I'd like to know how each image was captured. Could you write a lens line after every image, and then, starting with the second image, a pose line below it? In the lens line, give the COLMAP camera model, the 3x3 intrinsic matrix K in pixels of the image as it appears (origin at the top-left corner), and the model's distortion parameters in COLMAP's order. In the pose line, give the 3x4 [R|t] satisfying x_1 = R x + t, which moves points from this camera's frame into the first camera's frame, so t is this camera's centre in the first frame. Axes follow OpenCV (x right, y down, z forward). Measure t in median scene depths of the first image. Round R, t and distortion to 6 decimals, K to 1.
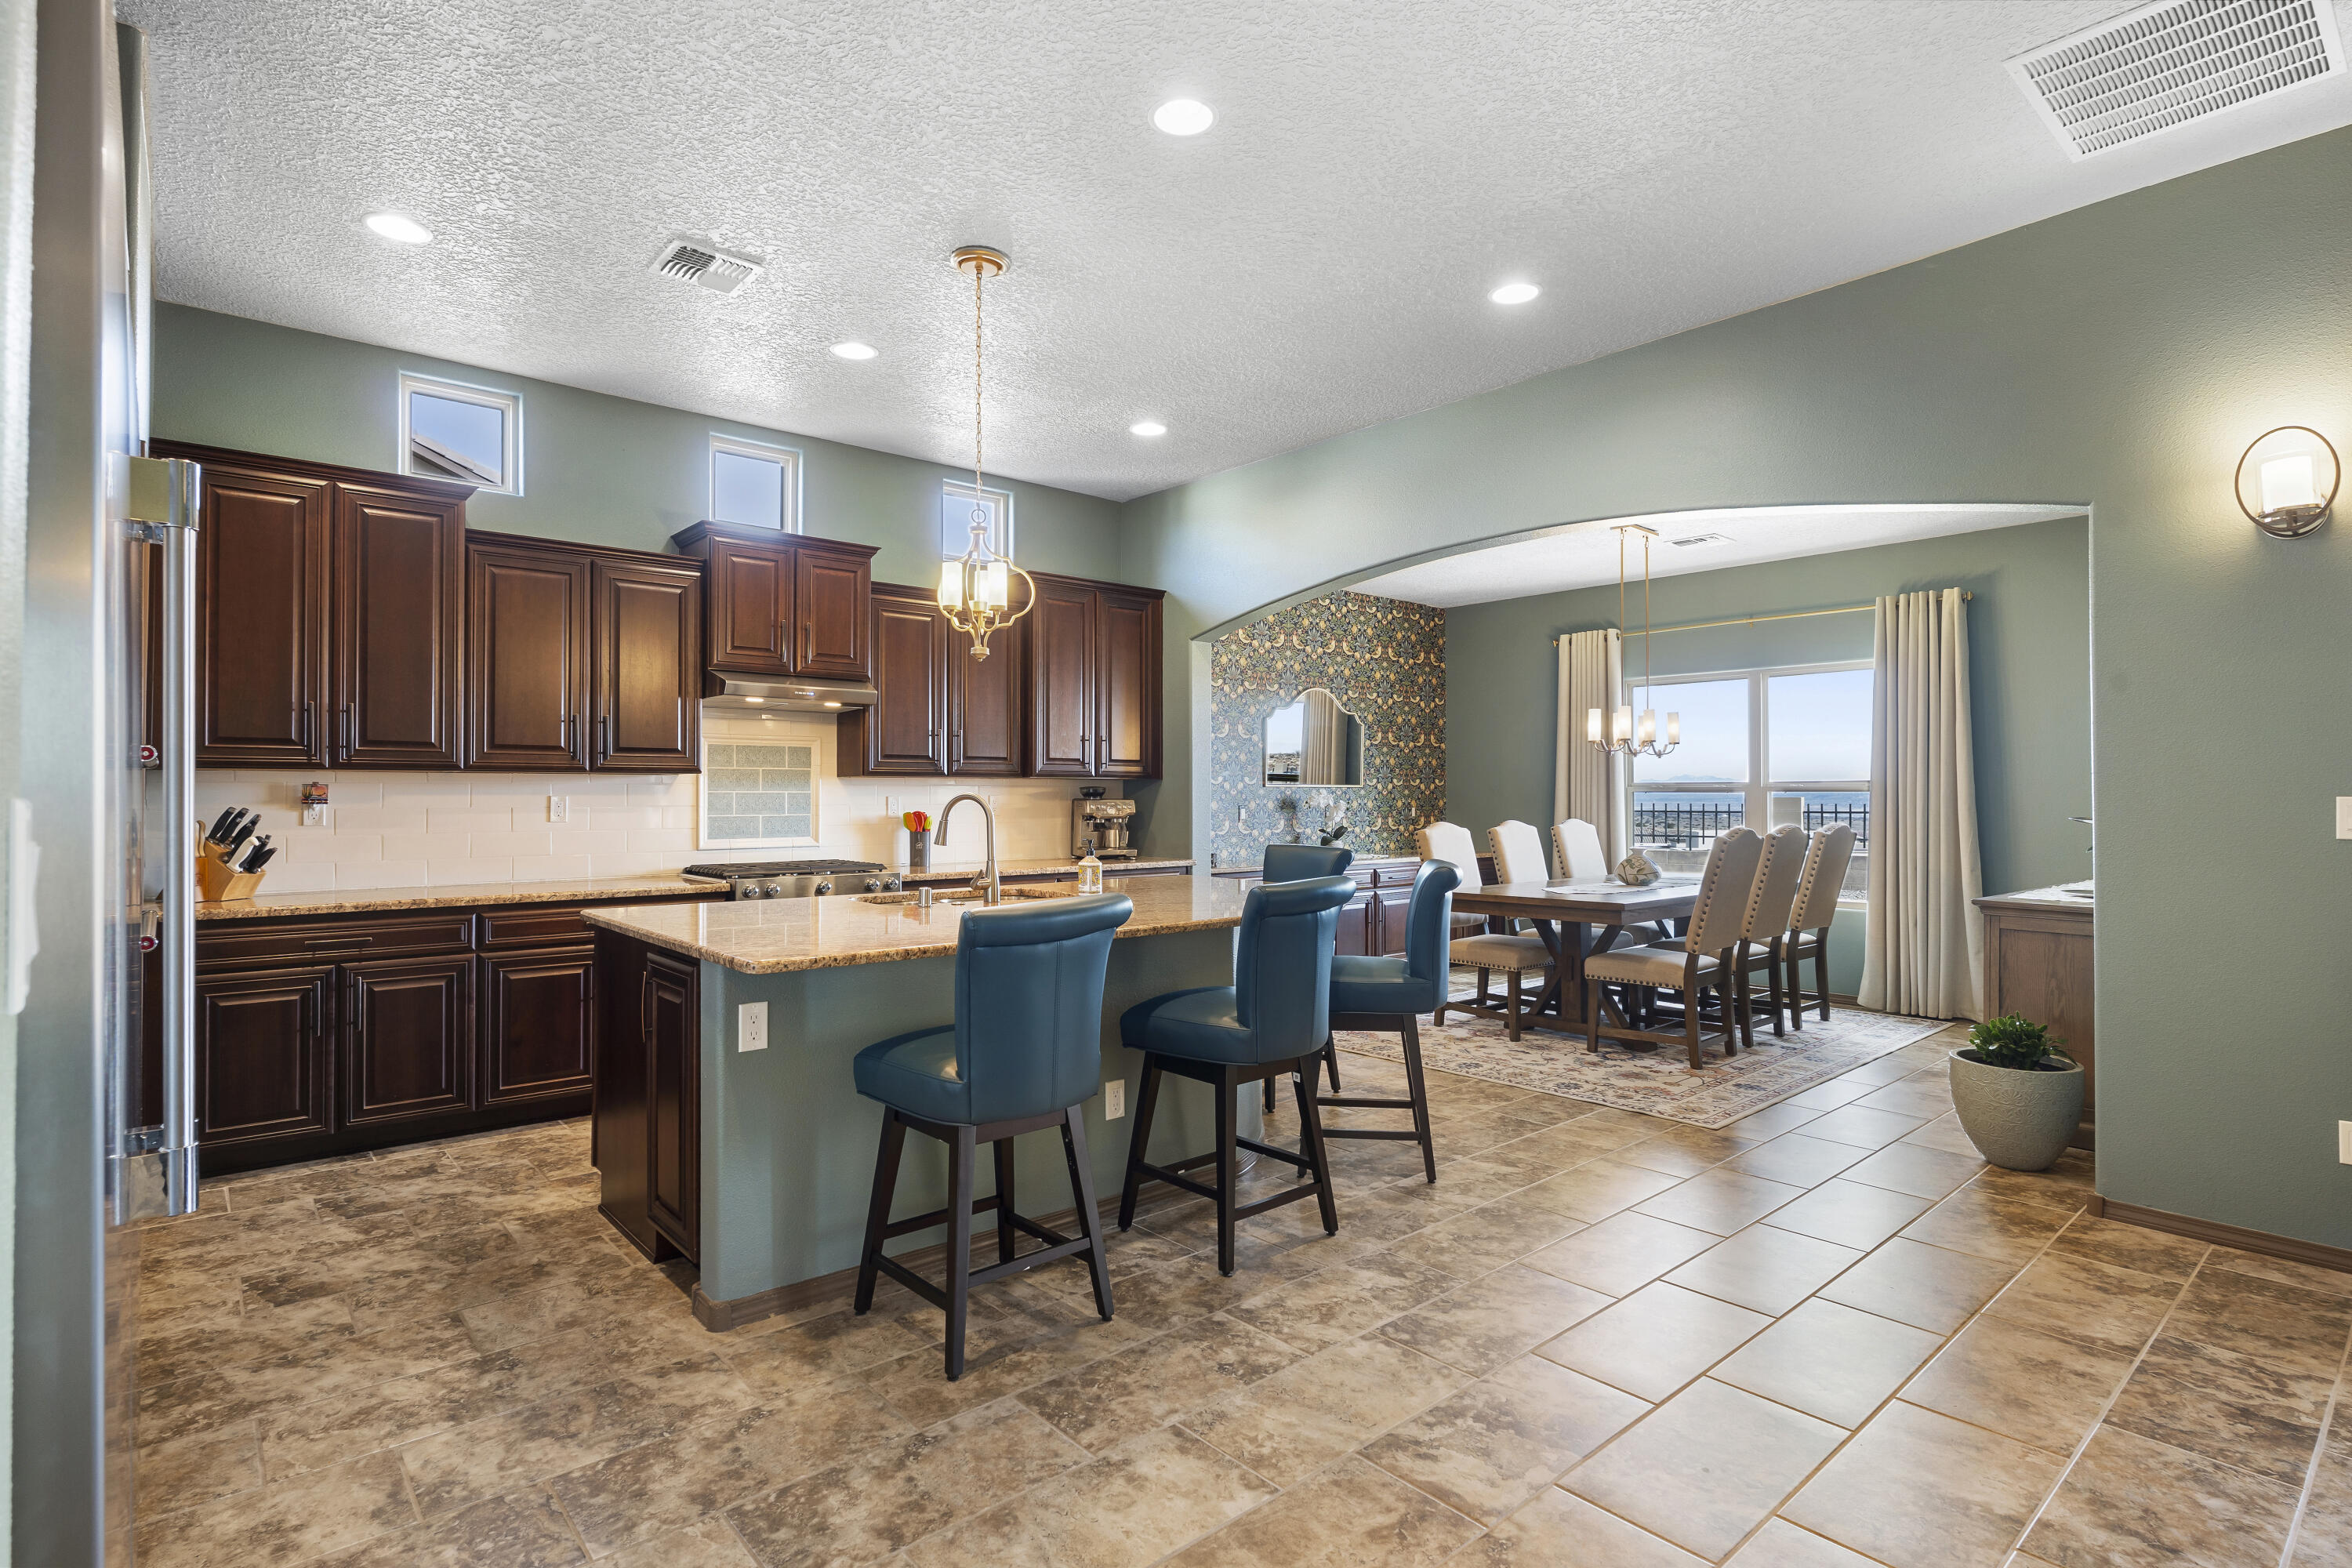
lens RADIAL K [[1150.7, 0, 1182.9], [0, 1150.7, 801.2], [0, 0, 1]] dist [-0.000289, -0.000677]
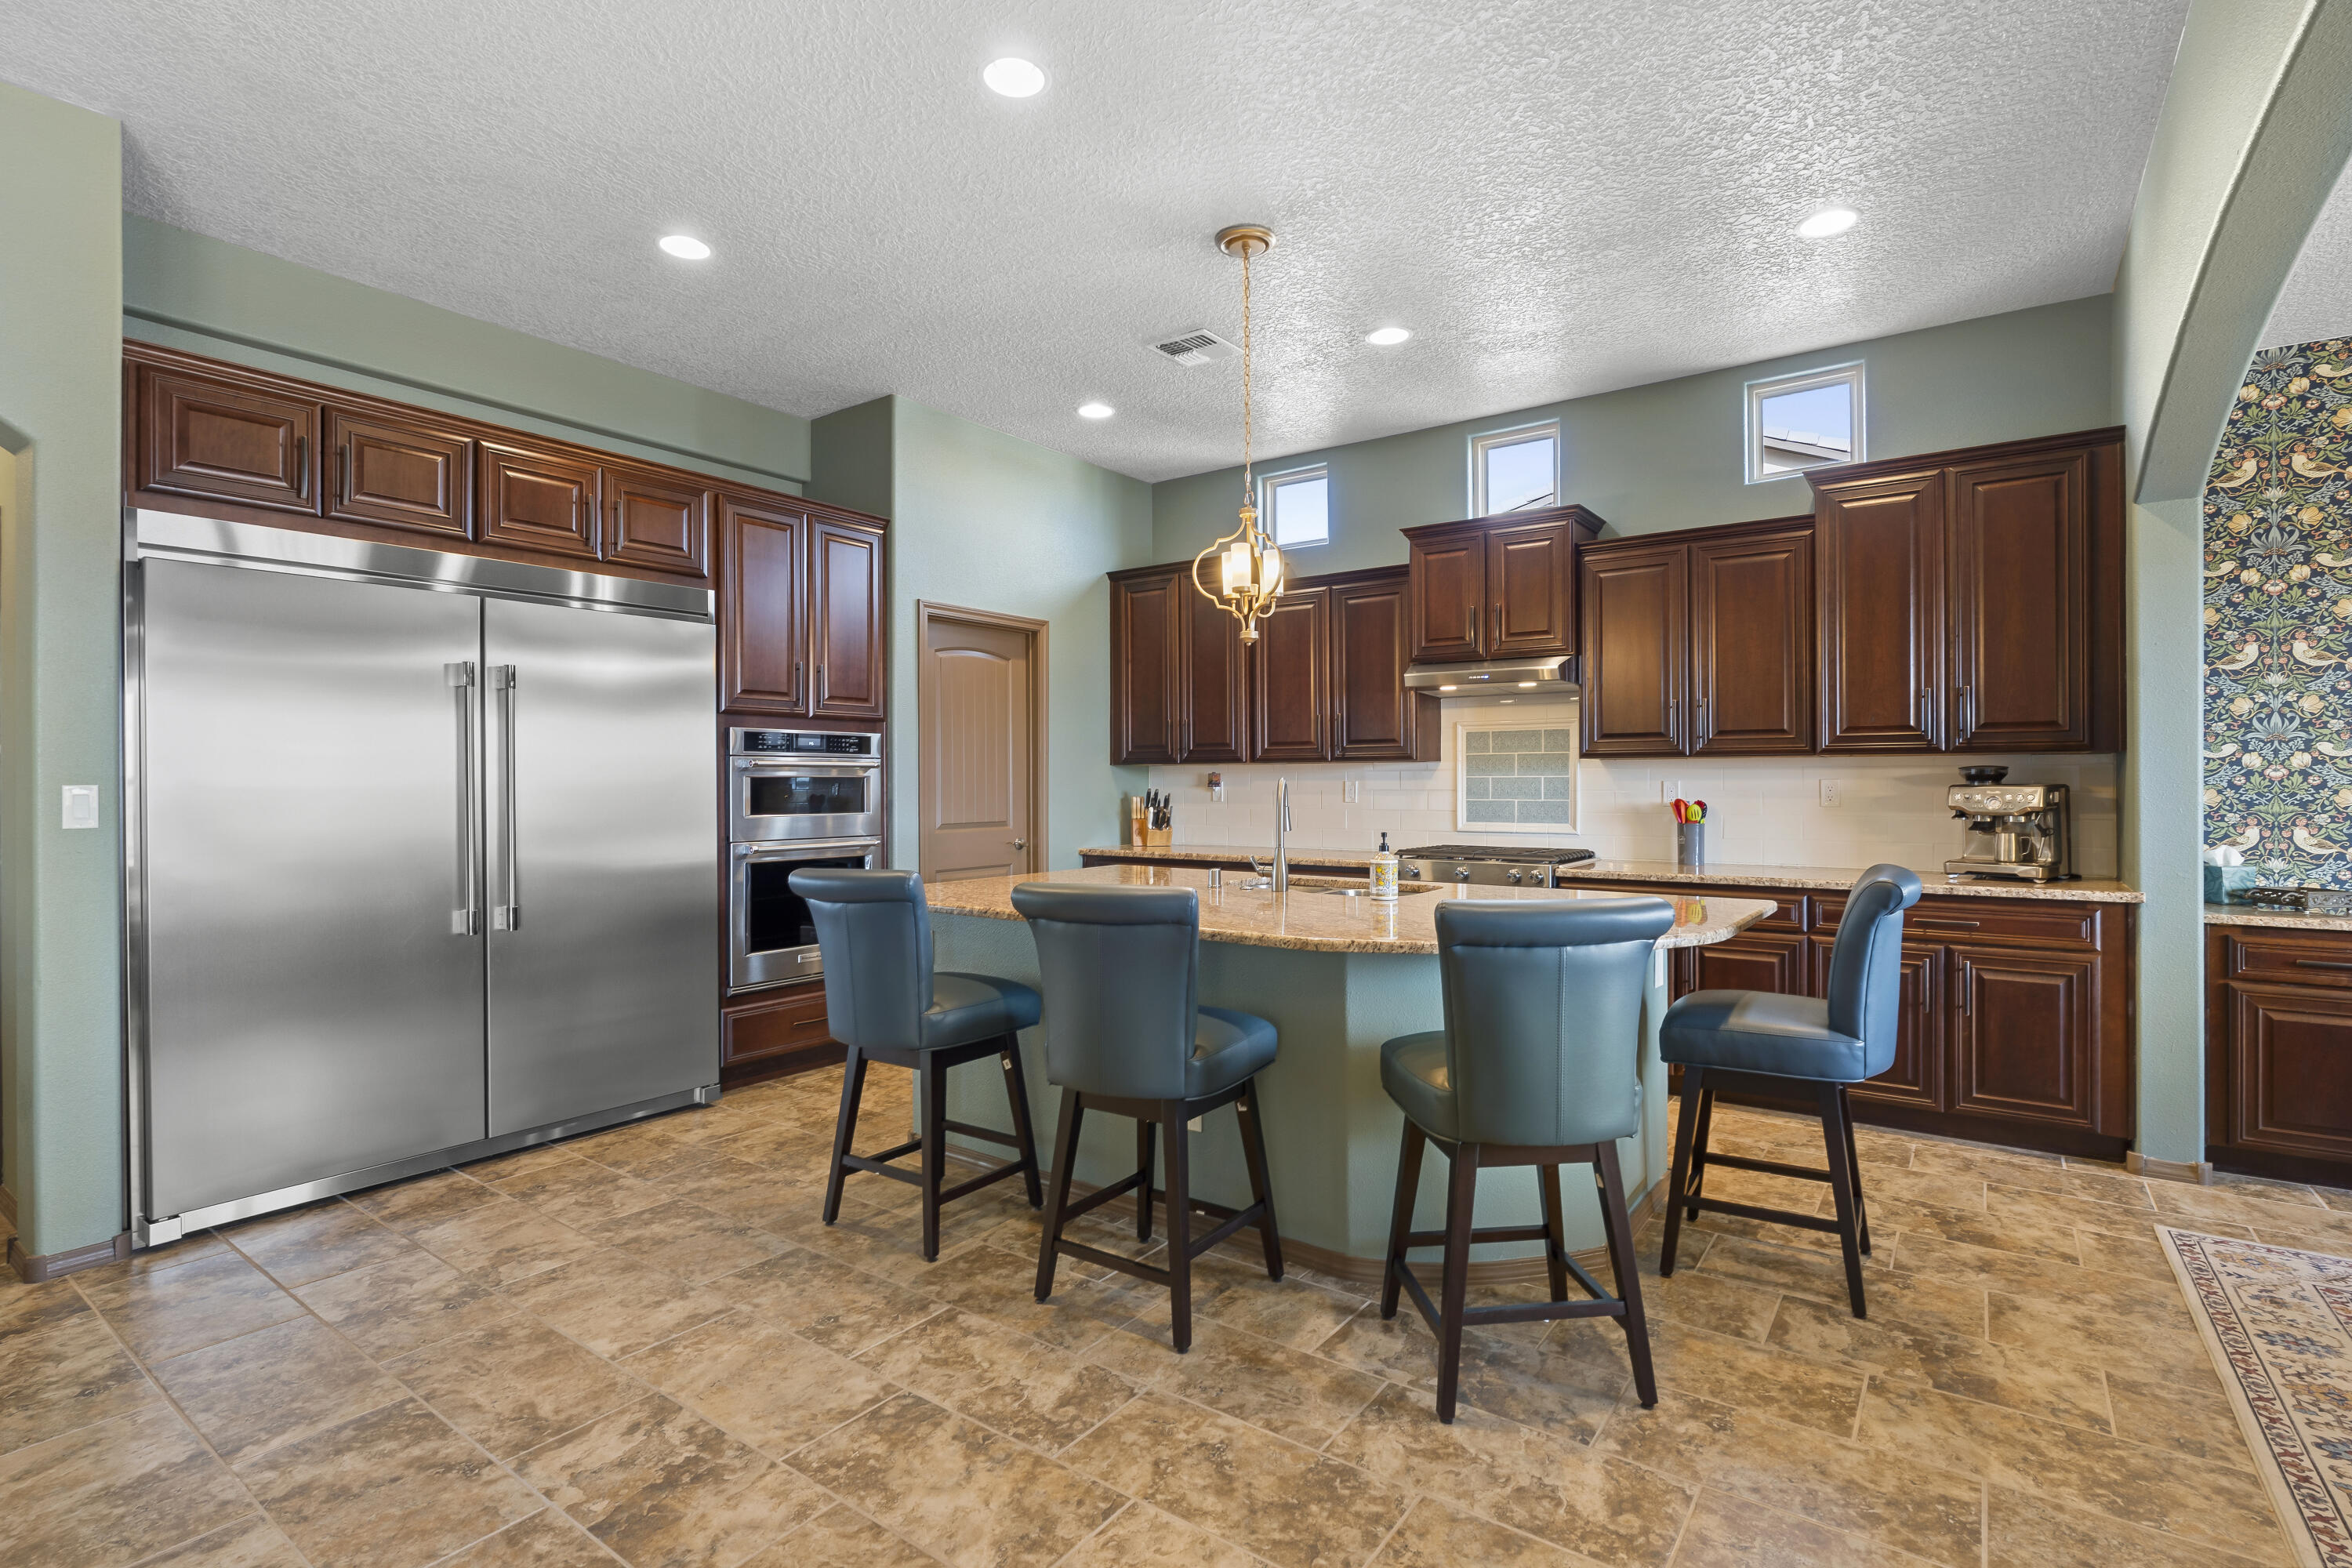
lens RADIAL K [[1114.2, 0, 1176.5], [0, 1114.2, 785.9], [0, 0, 1]] dist [-0.004369, -0.000797]
pose [[0.226524, 0.001941, -0.974004, 0.866813], [-0.004209, 0.999991, 0.001013, -0.000003], [0.973997, 0.003870, 0.226530, 0.845902]]
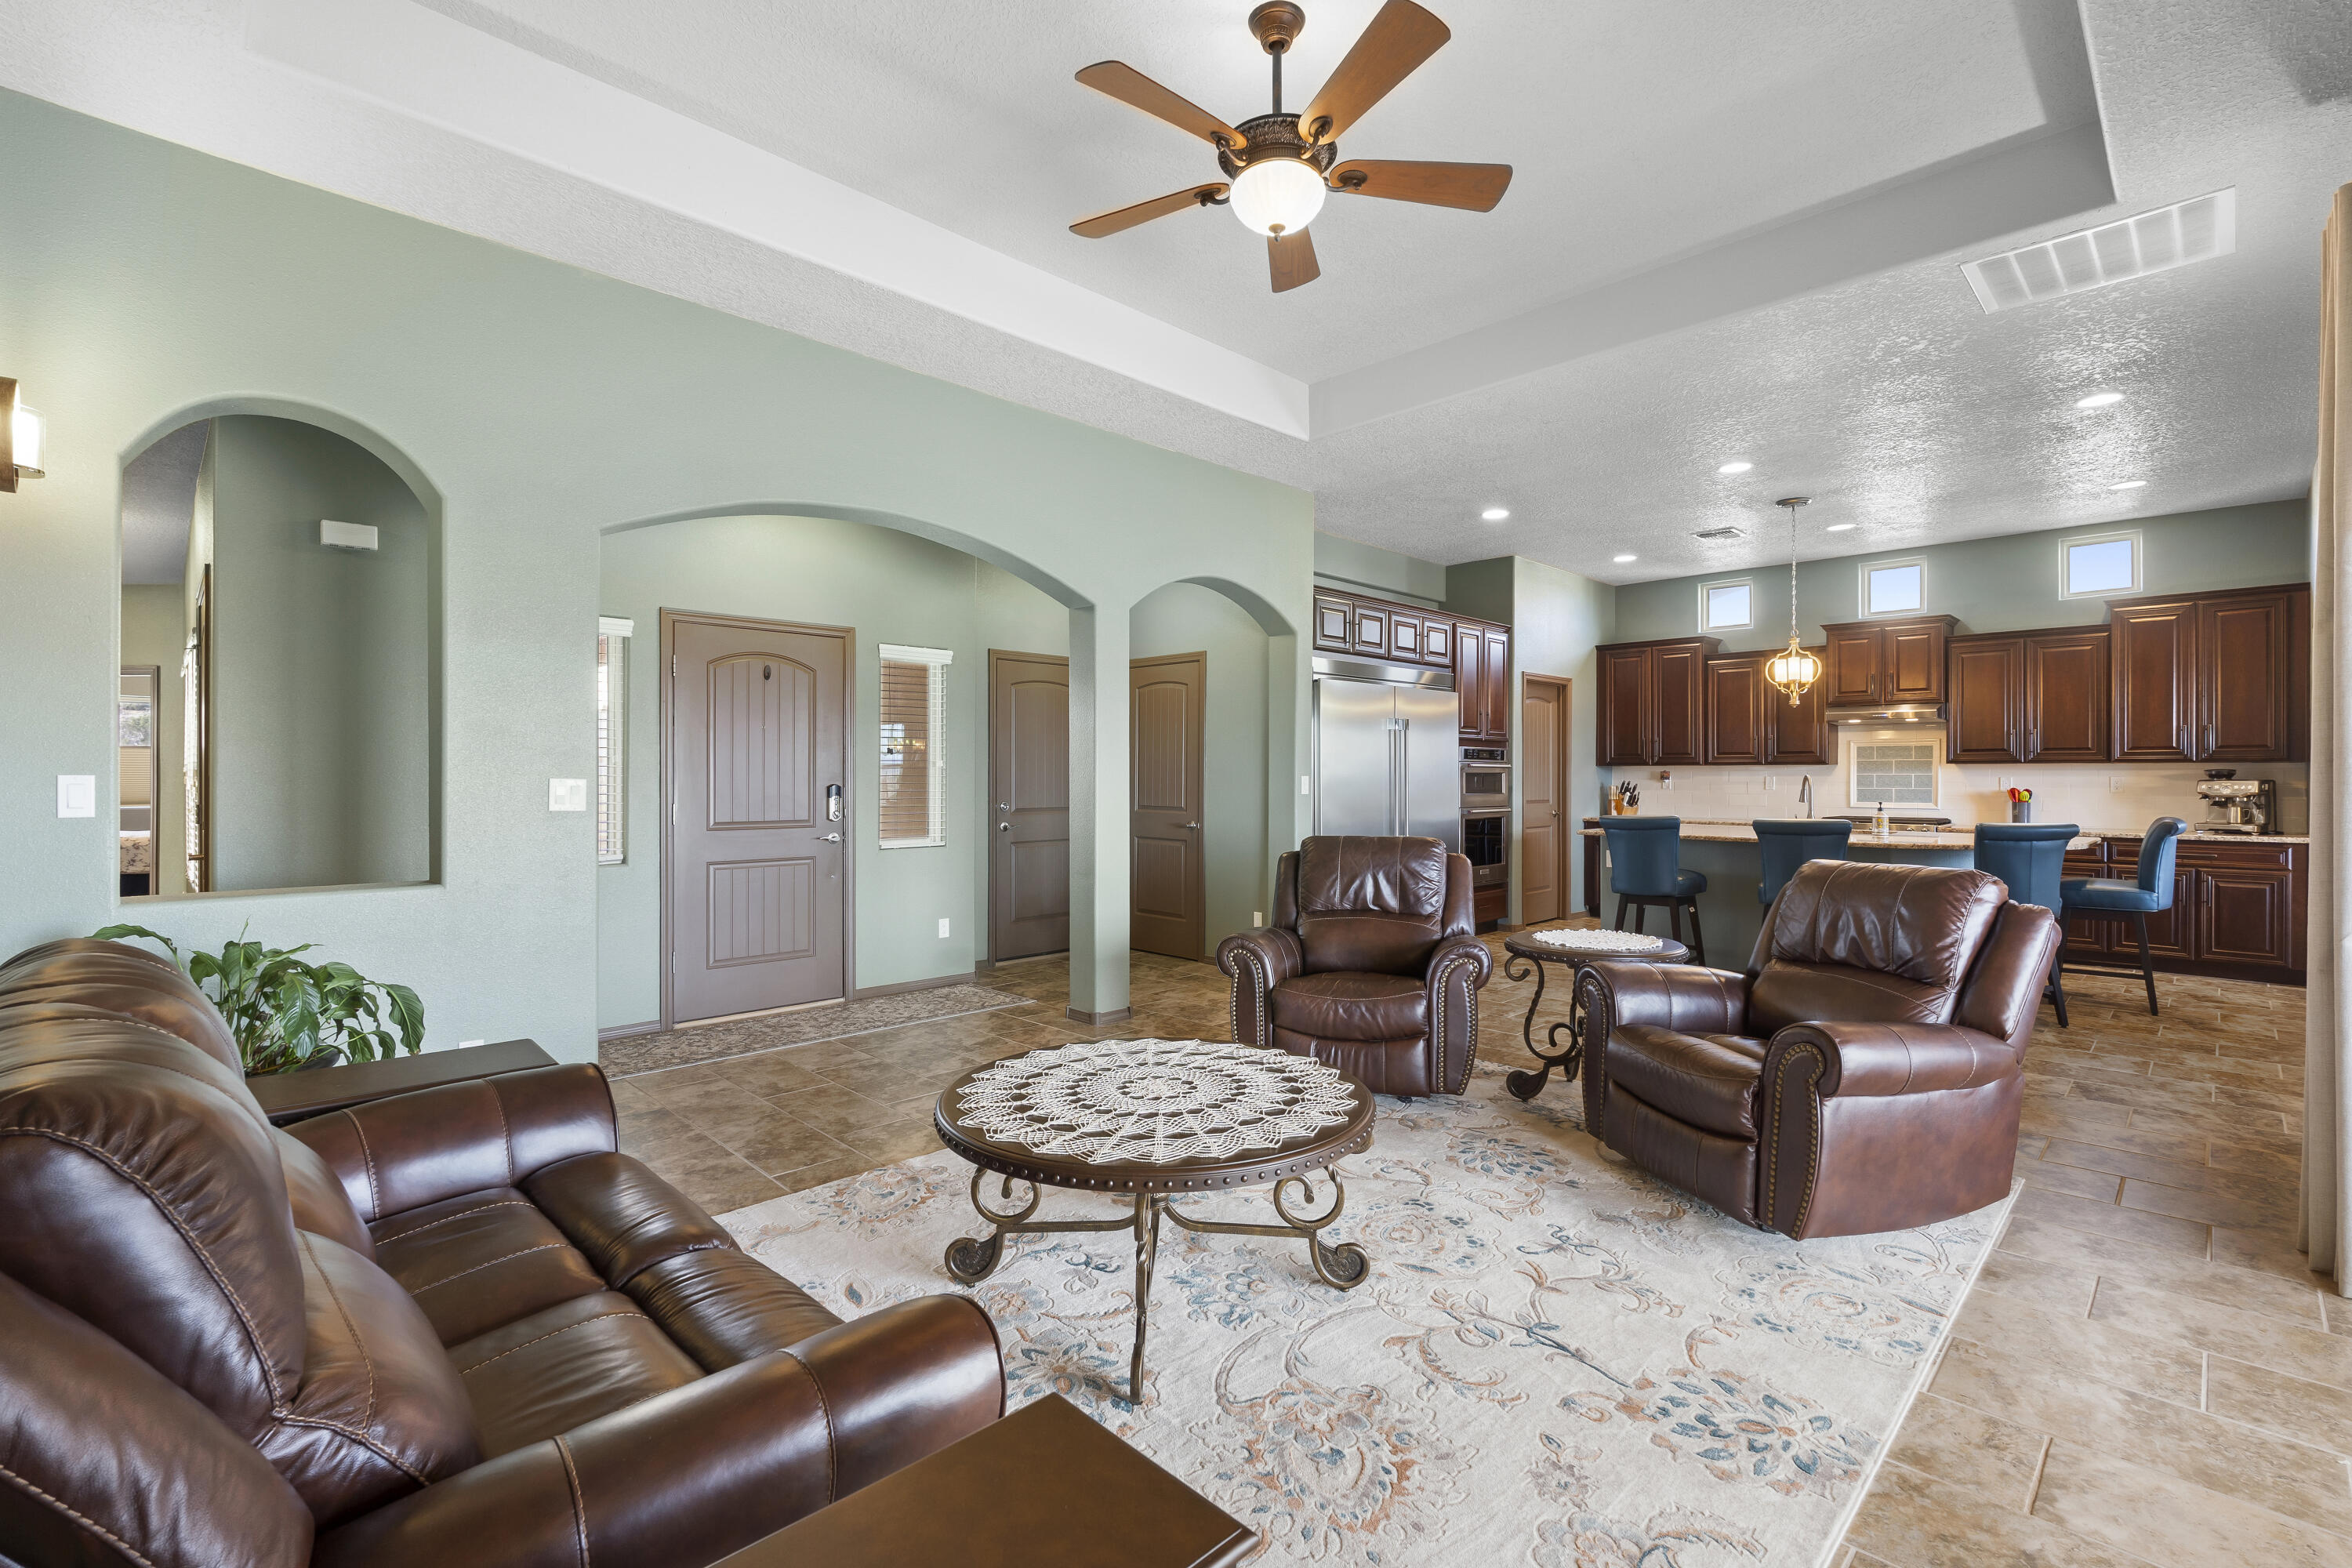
lens RADIAL K [[1042.6, 0, 1180.7], [0, 1042.6, 782.1], [0, 0, 1]] dist [-0.004364, -0.000068]
pose [[0.068698, 0.003630, -0.997631, 1.768489], [-0.007500, 0.999967, 0.003122, 0.010060], [0.997609, 0.007268, 0.068723, -0.186256]]
